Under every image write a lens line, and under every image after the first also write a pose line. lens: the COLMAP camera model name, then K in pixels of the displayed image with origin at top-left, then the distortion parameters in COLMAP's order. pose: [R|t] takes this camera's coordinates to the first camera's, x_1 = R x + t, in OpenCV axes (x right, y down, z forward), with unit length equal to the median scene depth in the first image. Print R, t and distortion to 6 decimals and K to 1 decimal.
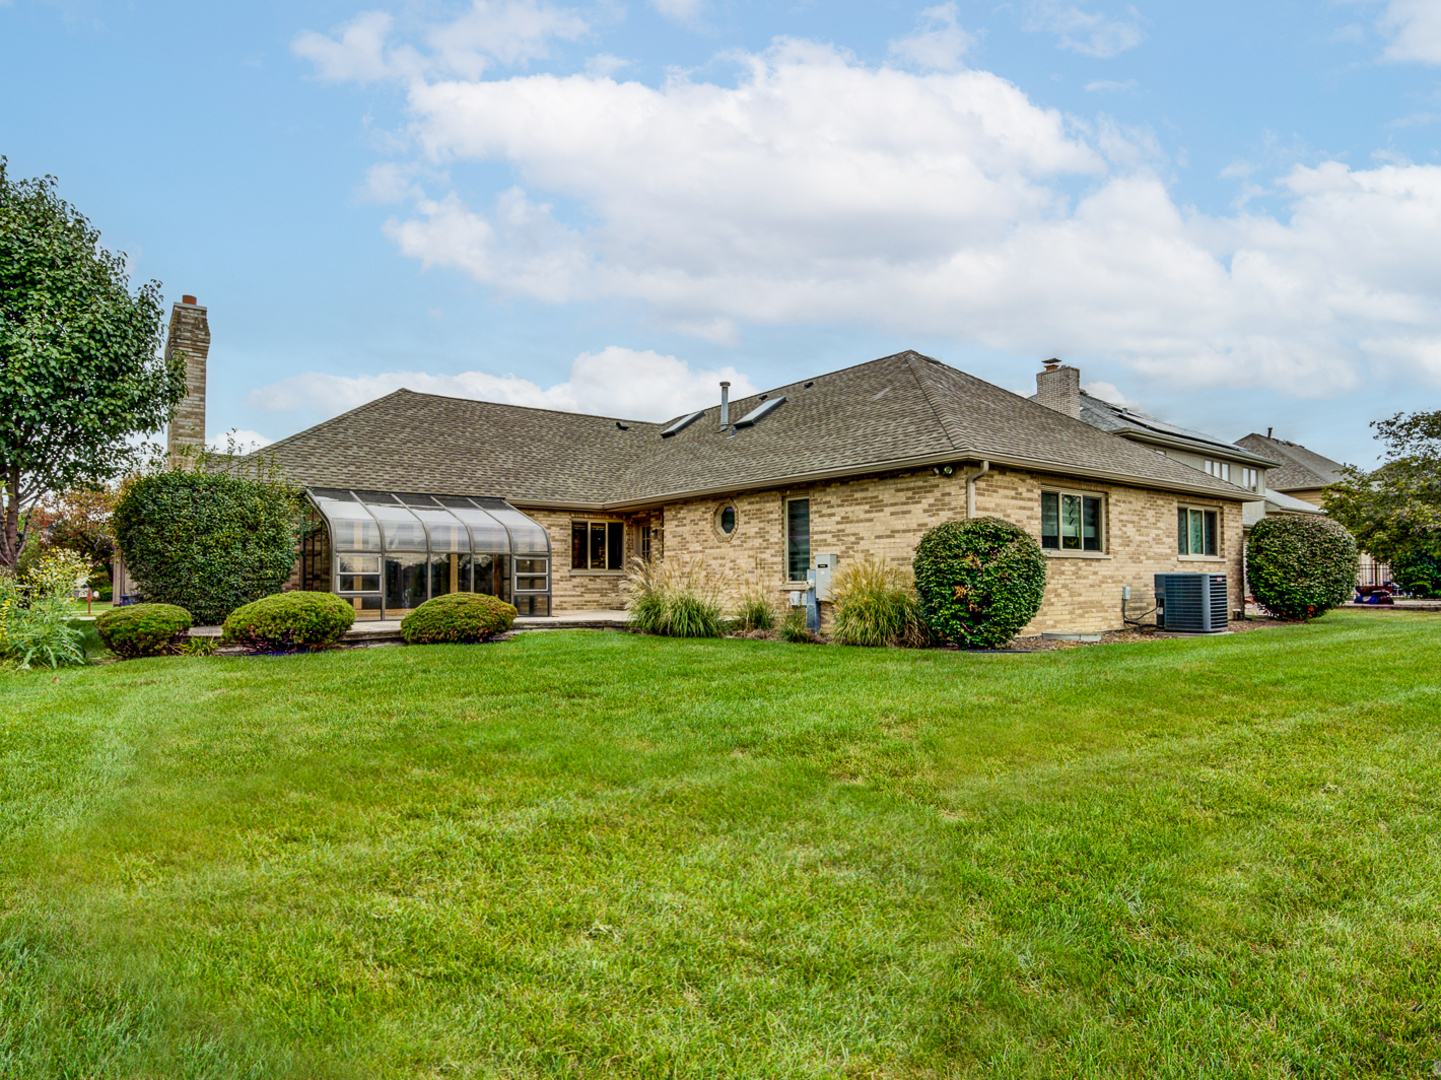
lens RADIAL K [[780.1, 0, 724.7], [0, 780.1, 548.1], [0, 0, 1]] dist [-0.018019, 0.001938]
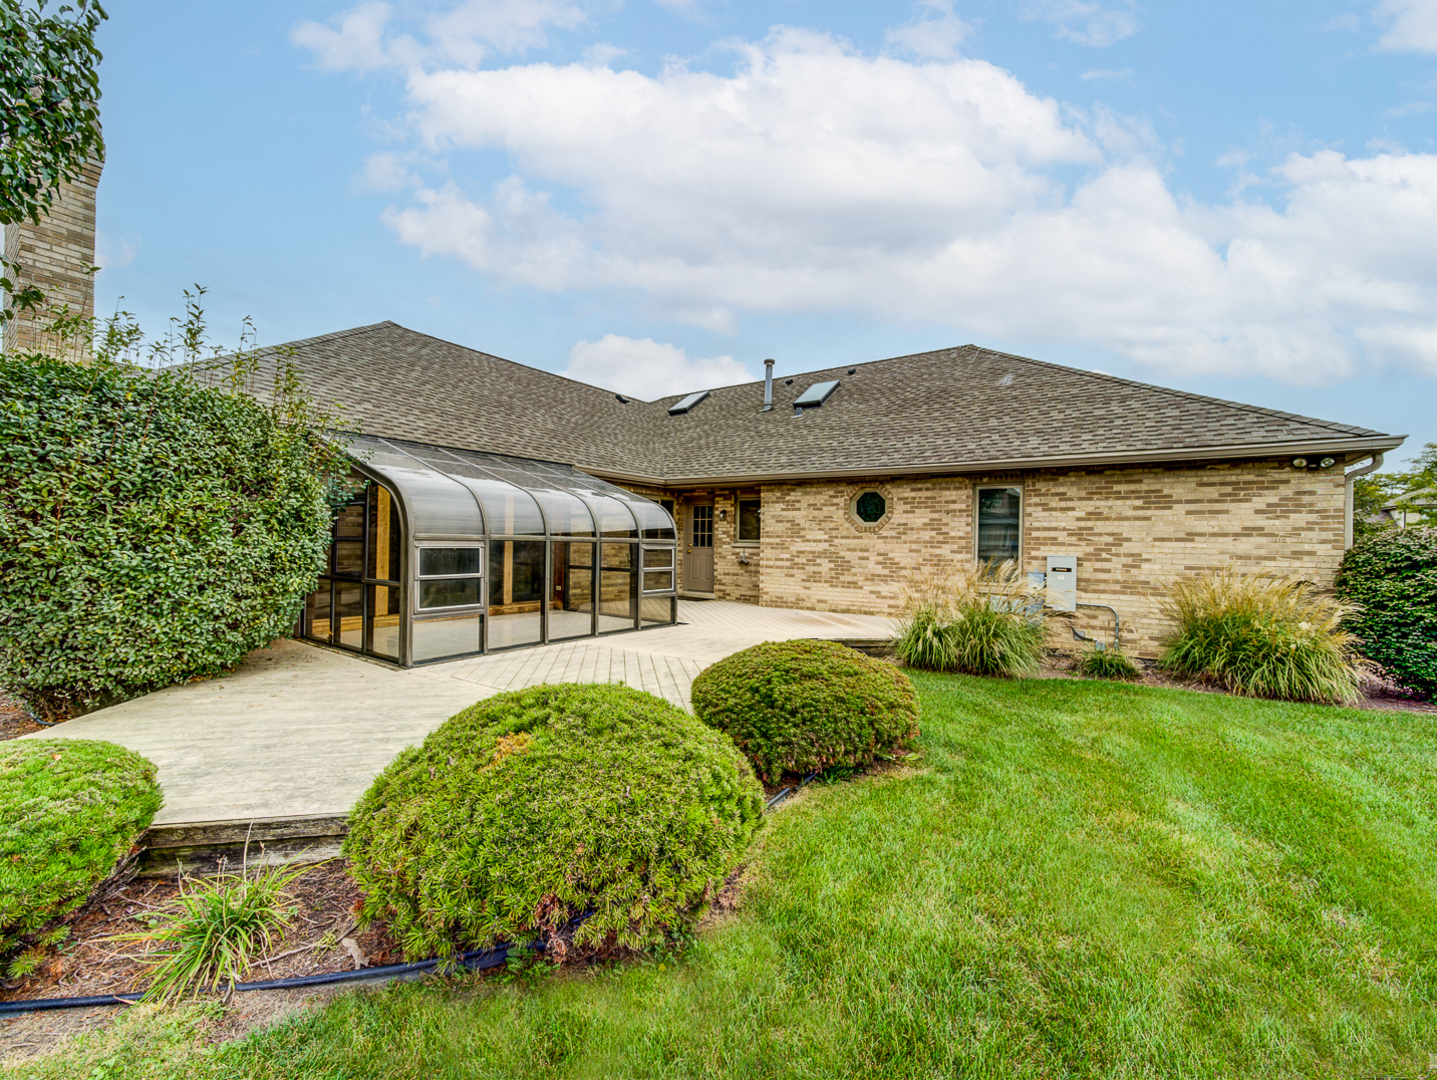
lens RADIAL K [[560.1, 0, 712.5], [0, 560.1, 537.9], [0, 0, 1]] dist [0.001493, -0.000157]
pose [[0.957243, 0.025370, 0.288170, -0.401015], [-0.035404, 0.998933, 0.029658, -0.015884], [-0.287110, -0.038593, 0.957120, 0.533834]]
